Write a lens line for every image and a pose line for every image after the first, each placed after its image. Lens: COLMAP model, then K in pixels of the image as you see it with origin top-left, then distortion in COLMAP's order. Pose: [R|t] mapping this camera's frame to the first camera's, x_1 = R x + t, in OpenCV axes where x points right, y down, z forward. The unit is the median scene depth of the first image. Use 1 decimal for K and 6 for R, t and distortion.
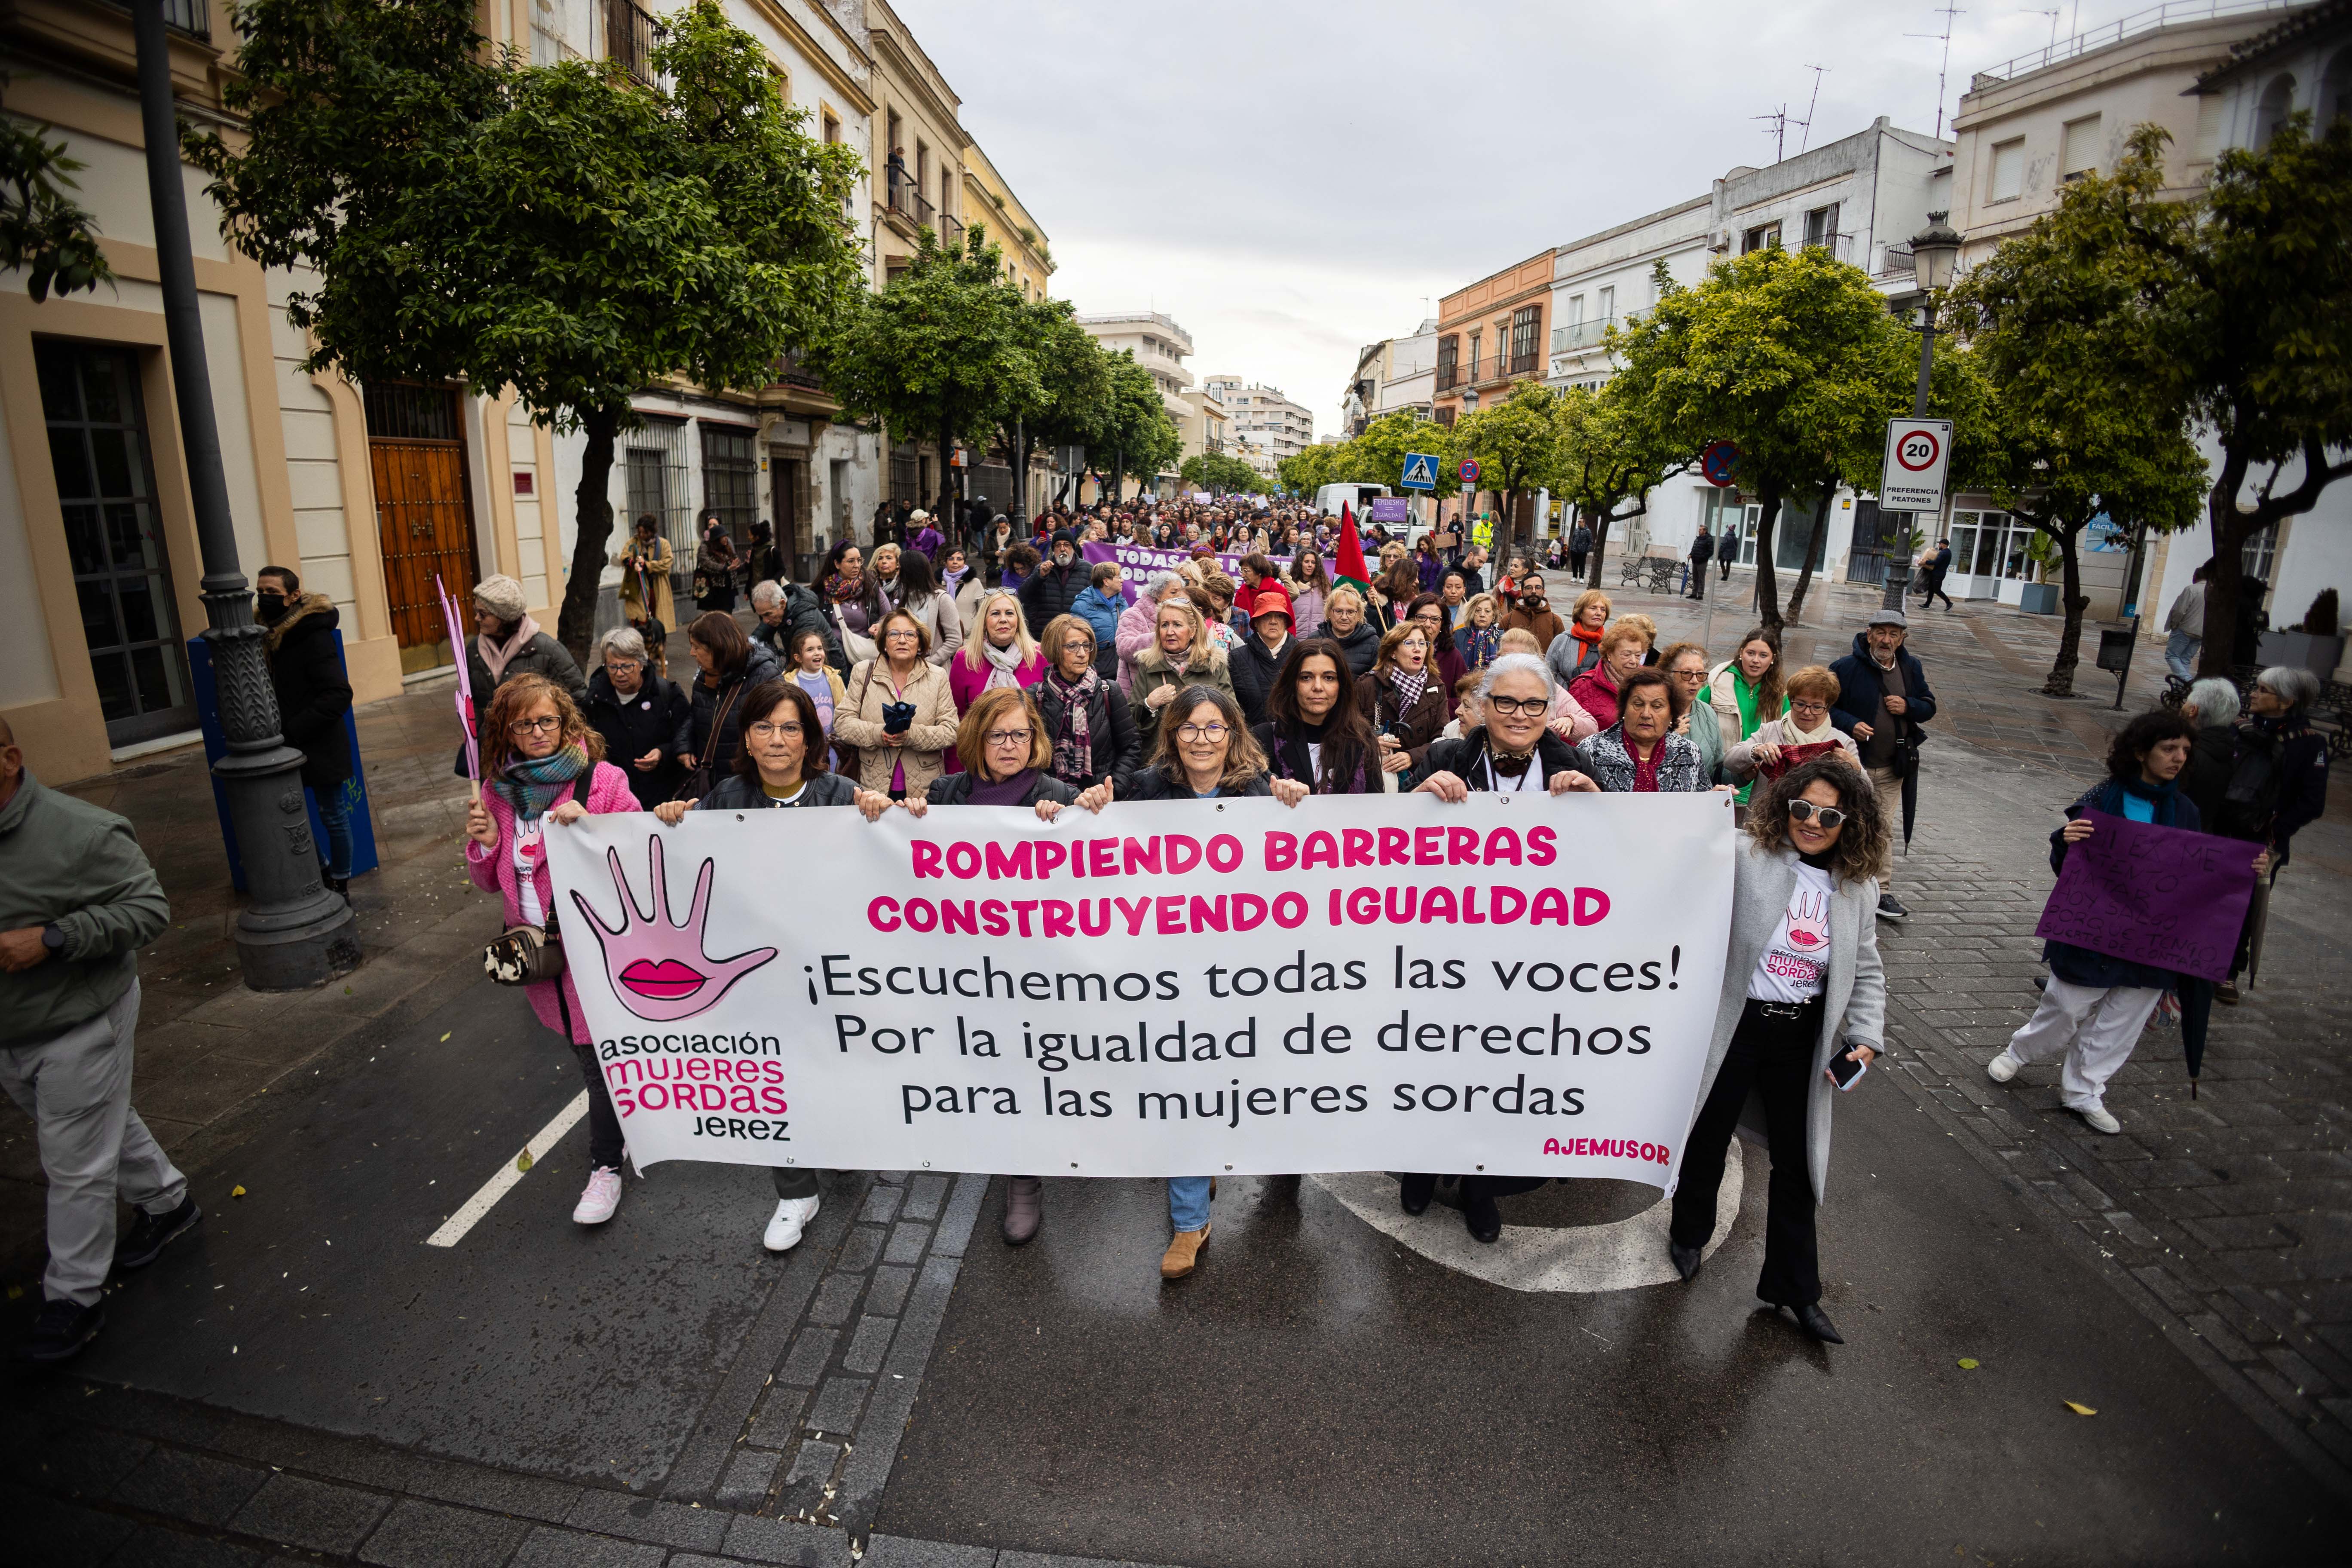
lens RADIAL K [[1090.4, 0, 1176.0], [0, 1090.4, 784.0], [0, 0, 1]] dist [-0.142814, 0.030741]
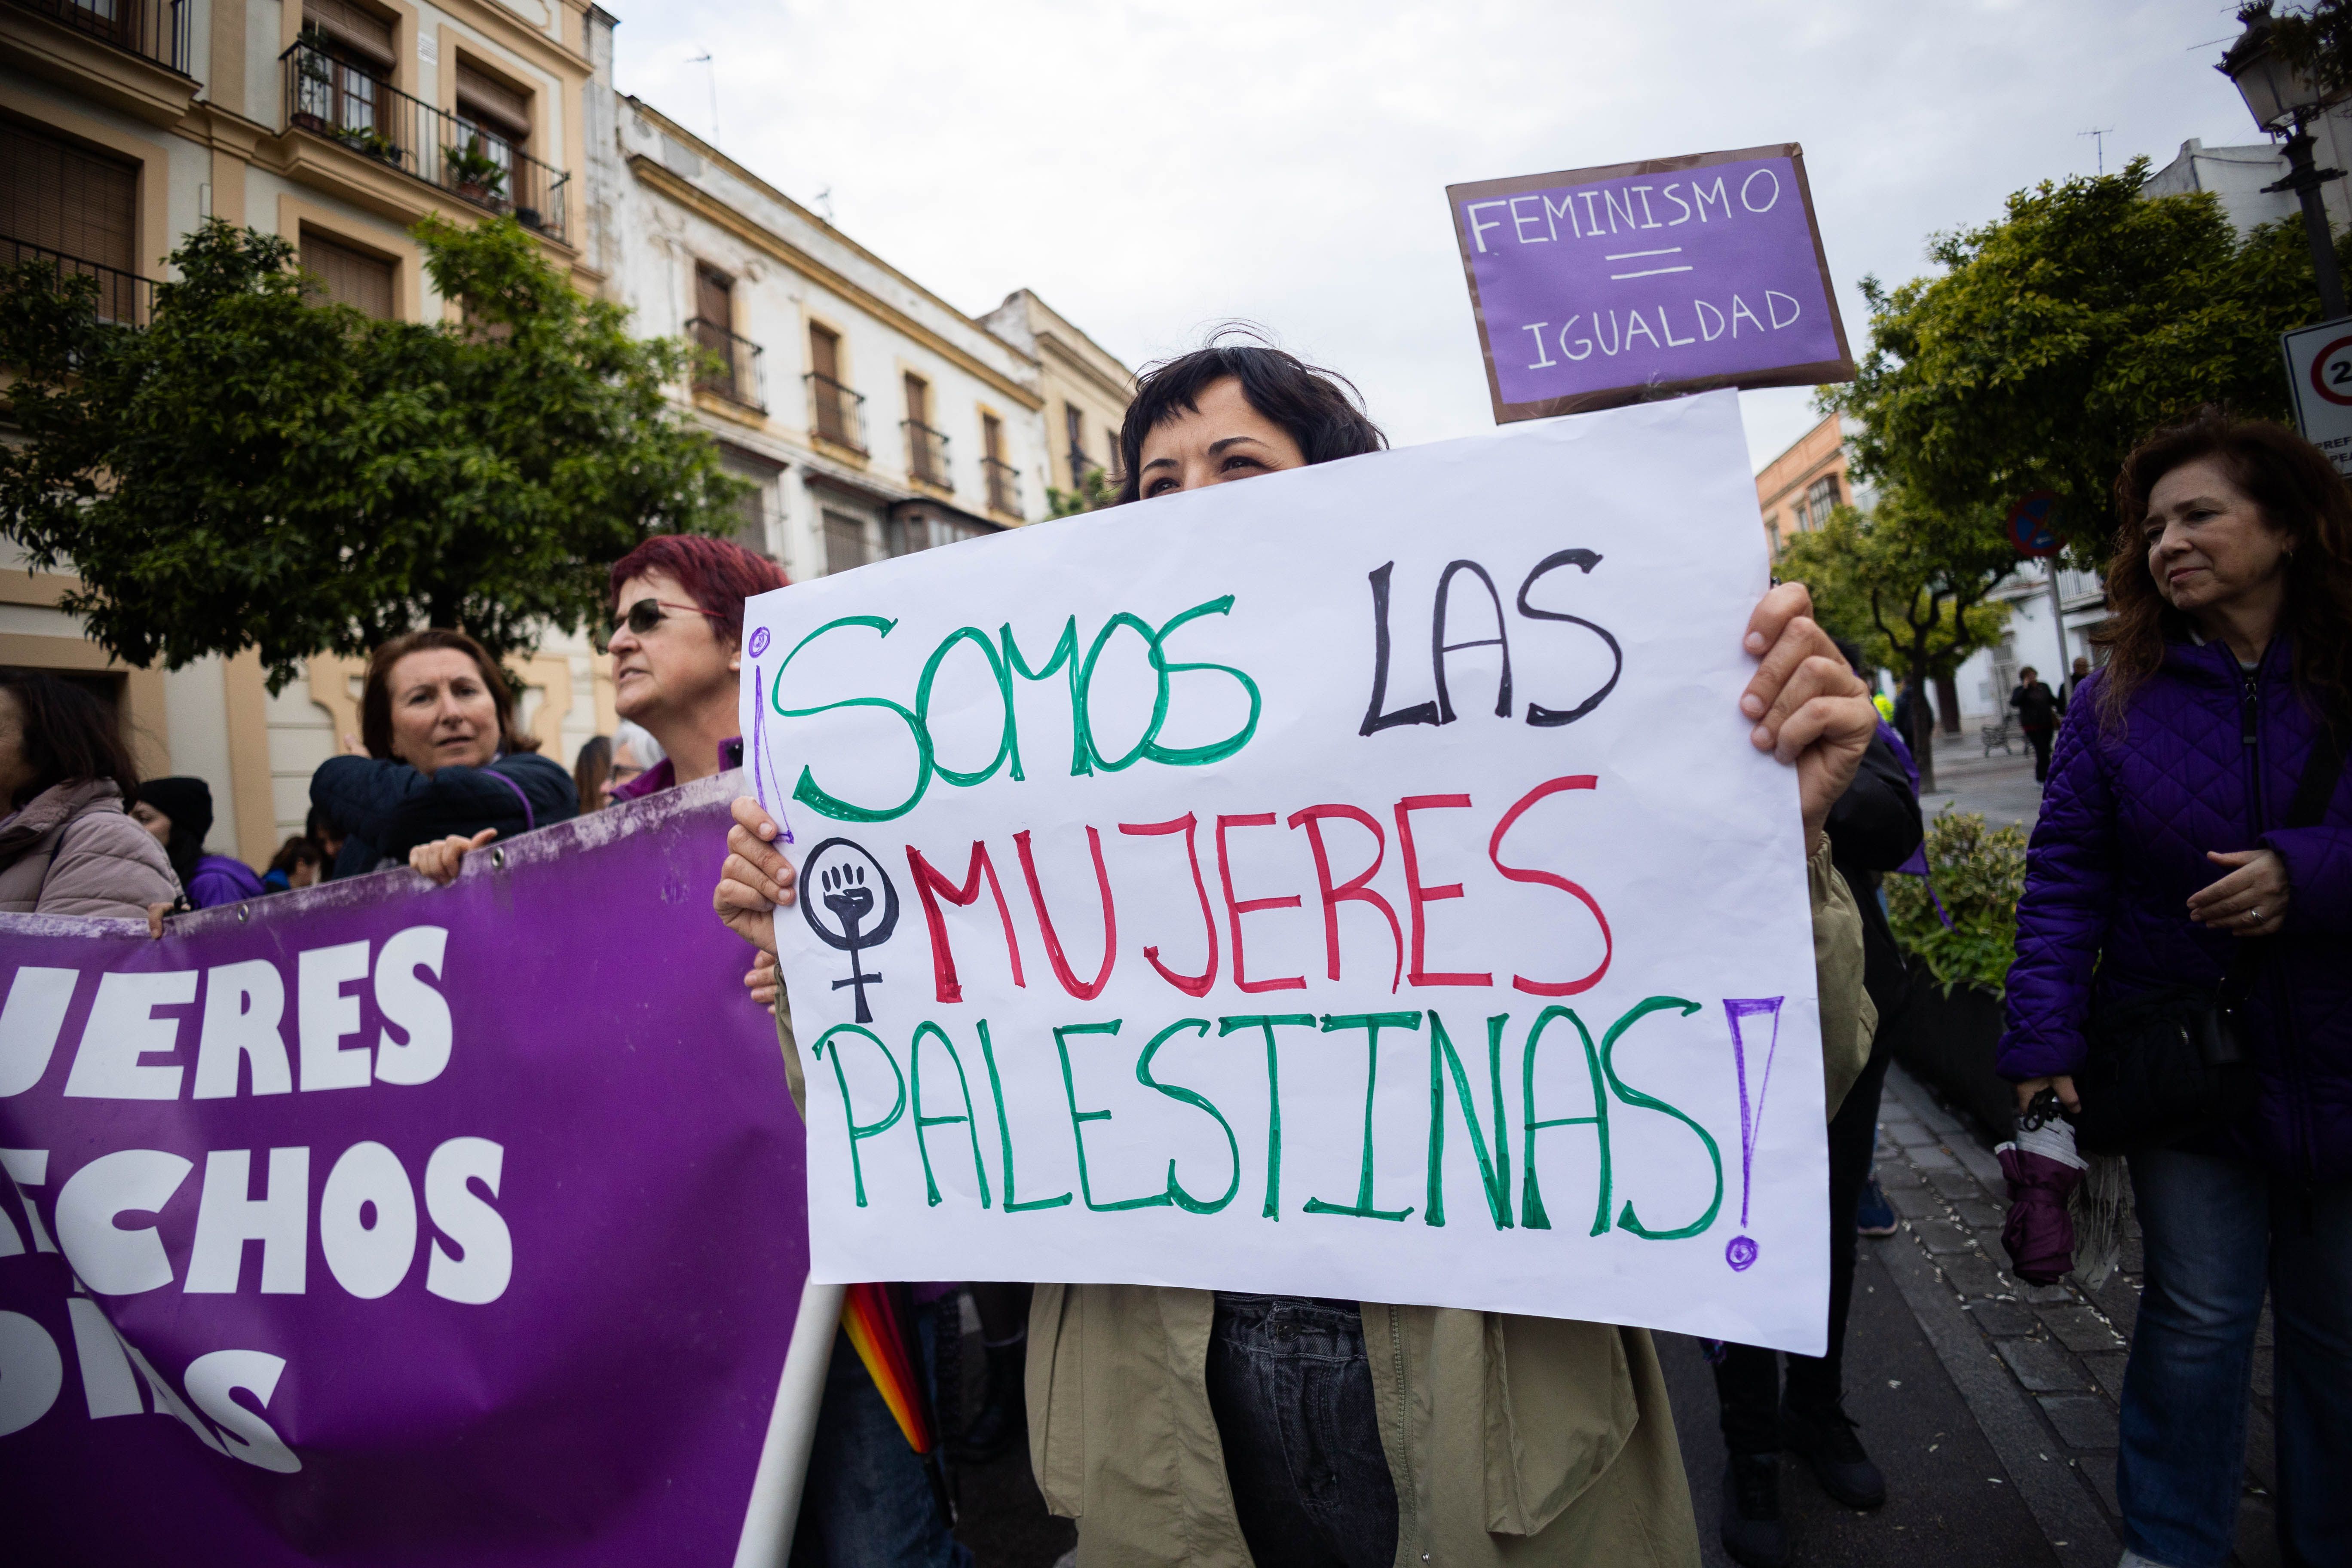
lens RADIAL K [[1090.4, 0, 1176.0], [0, 1090.4, 784.0], [0, 0, 1]] dist [-0.142814, 0.030741]
pose [[0.939865, -0.142008, -0.310623, 0.112355], [0.055238, 0.960692, -0.272066, -0.001074], [0.337049, 0.238547, 0.910765, 0.171934]]
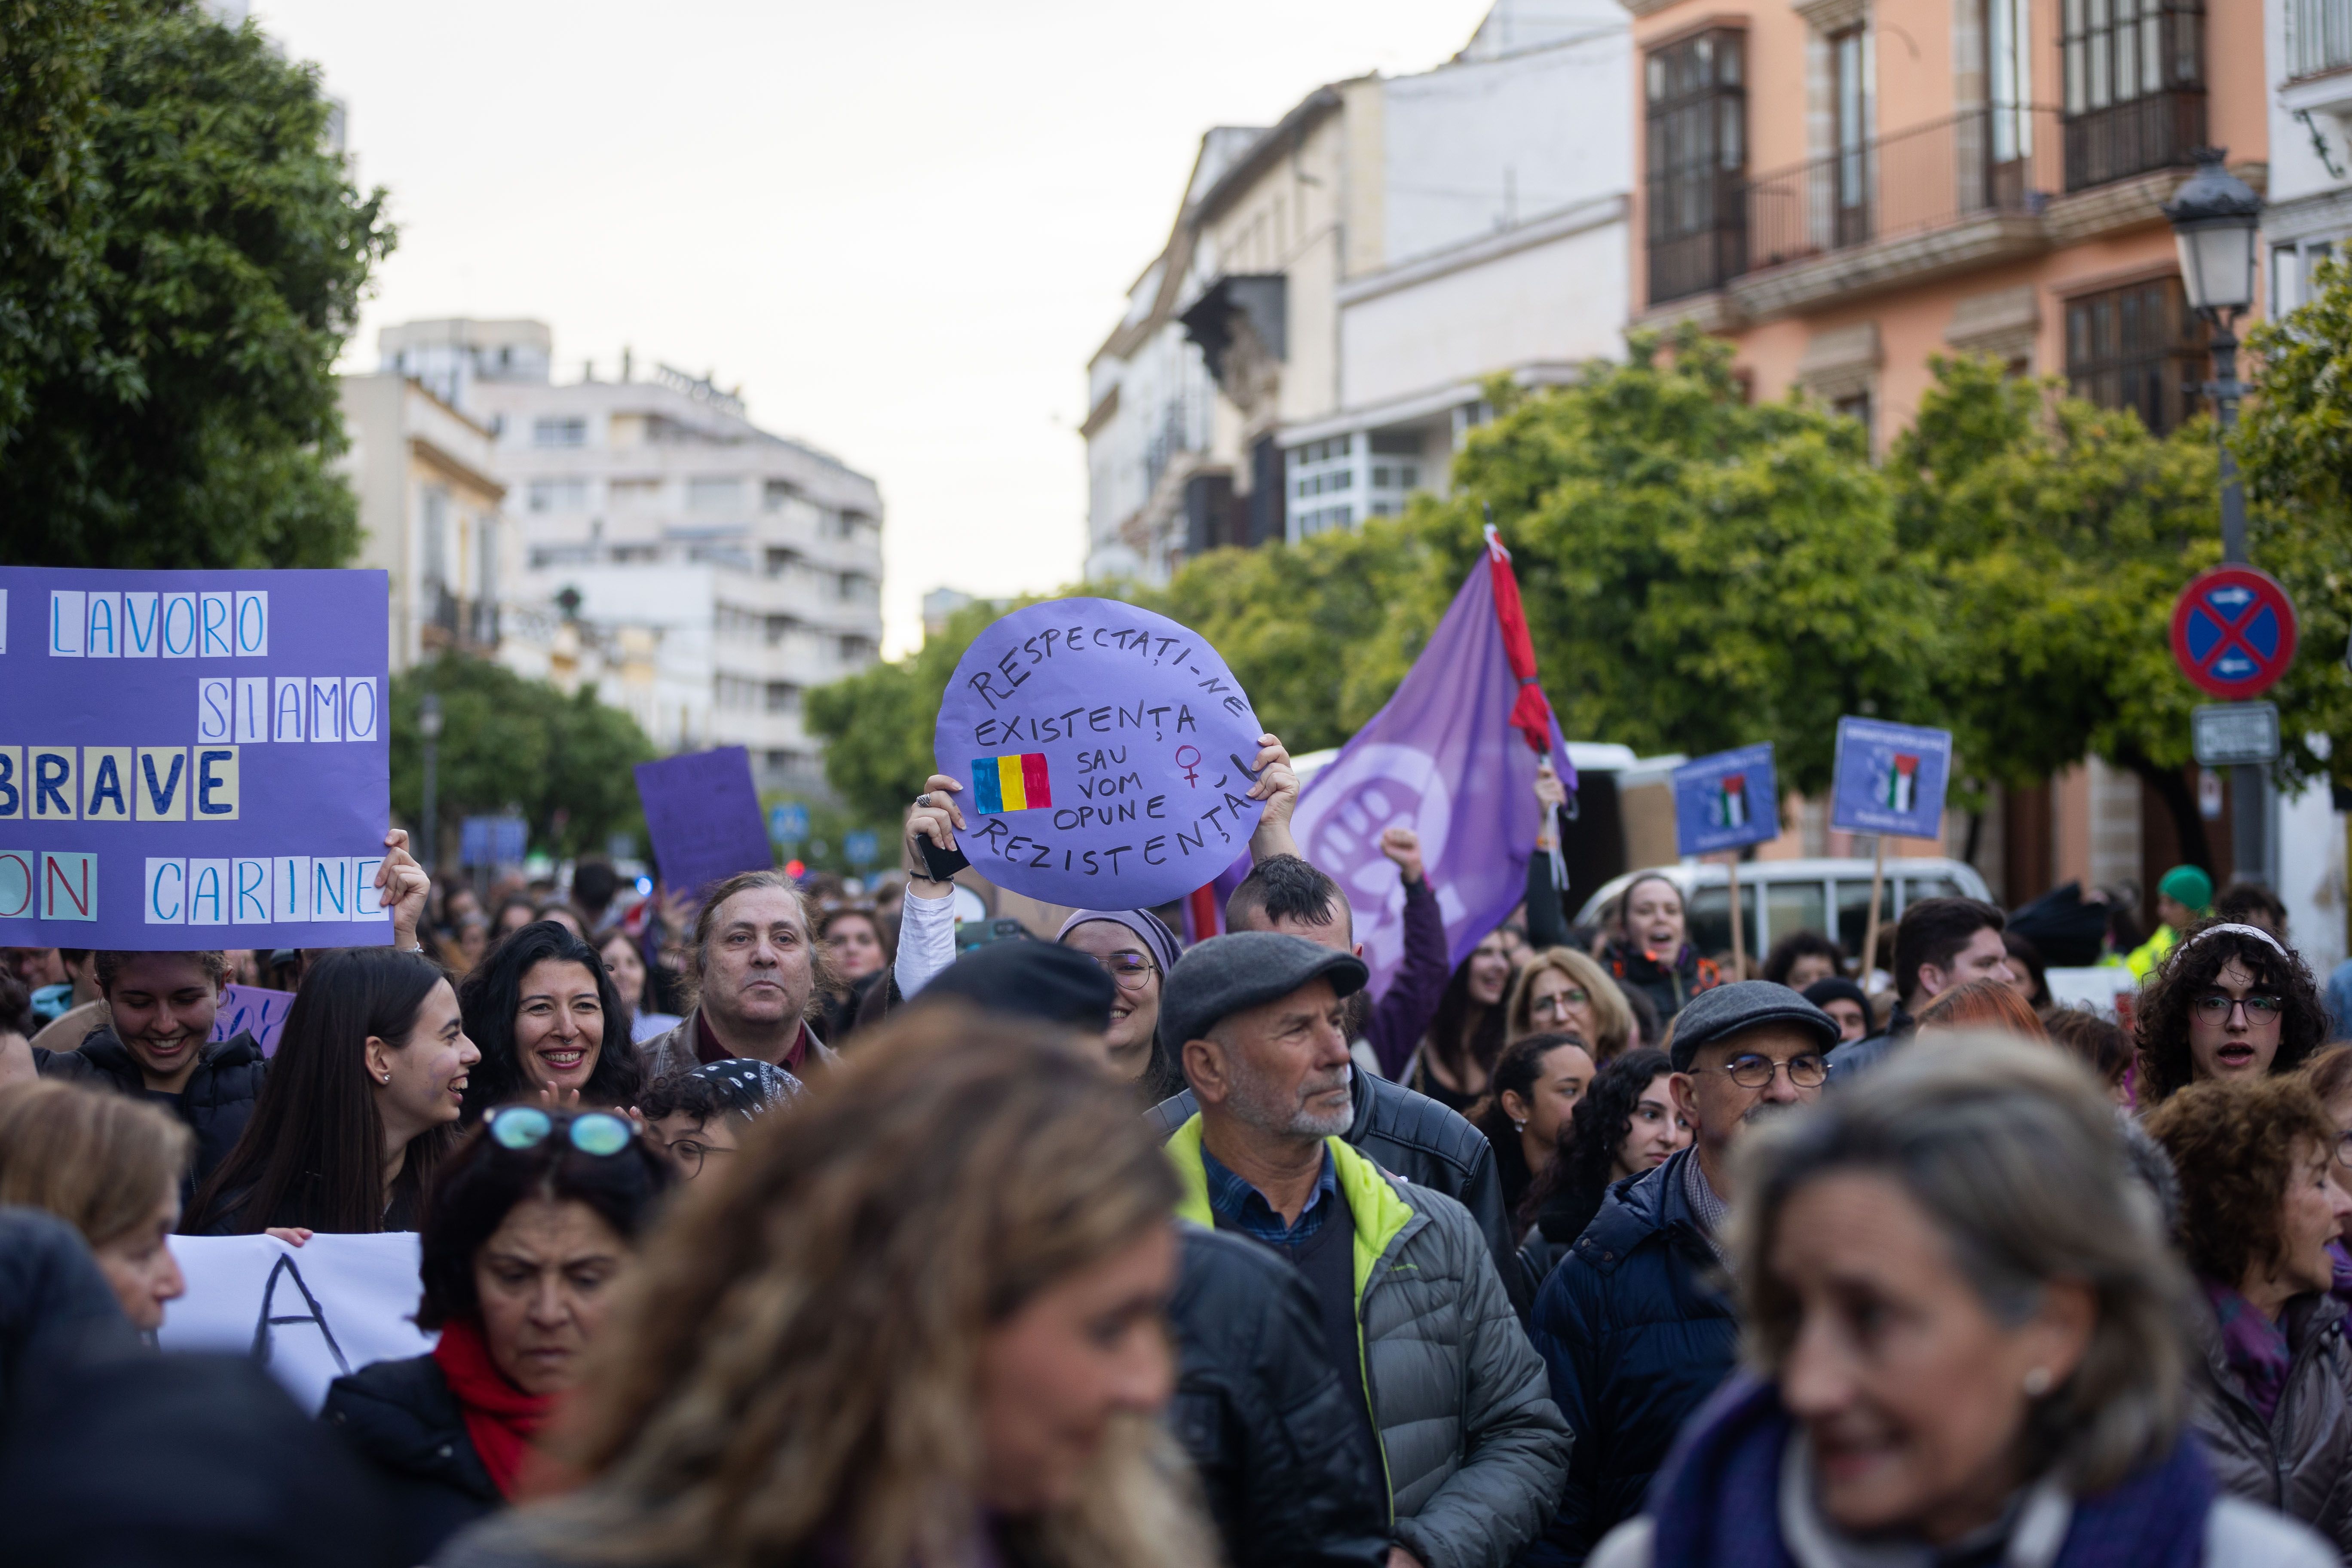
lens RADIAL K [[5025.9, 0, 1176.0], [0, 5025.9, 784.0], [0, 0, 1]] dist [-0.218047, -0.304696]
pose [[0.981793, -0.015603, 0.189310, -0.050223], [0.067169, 0.960748, -0.269167, -0.094946], [-0.177680, 0.276982, 0.944304, 0.394091]]
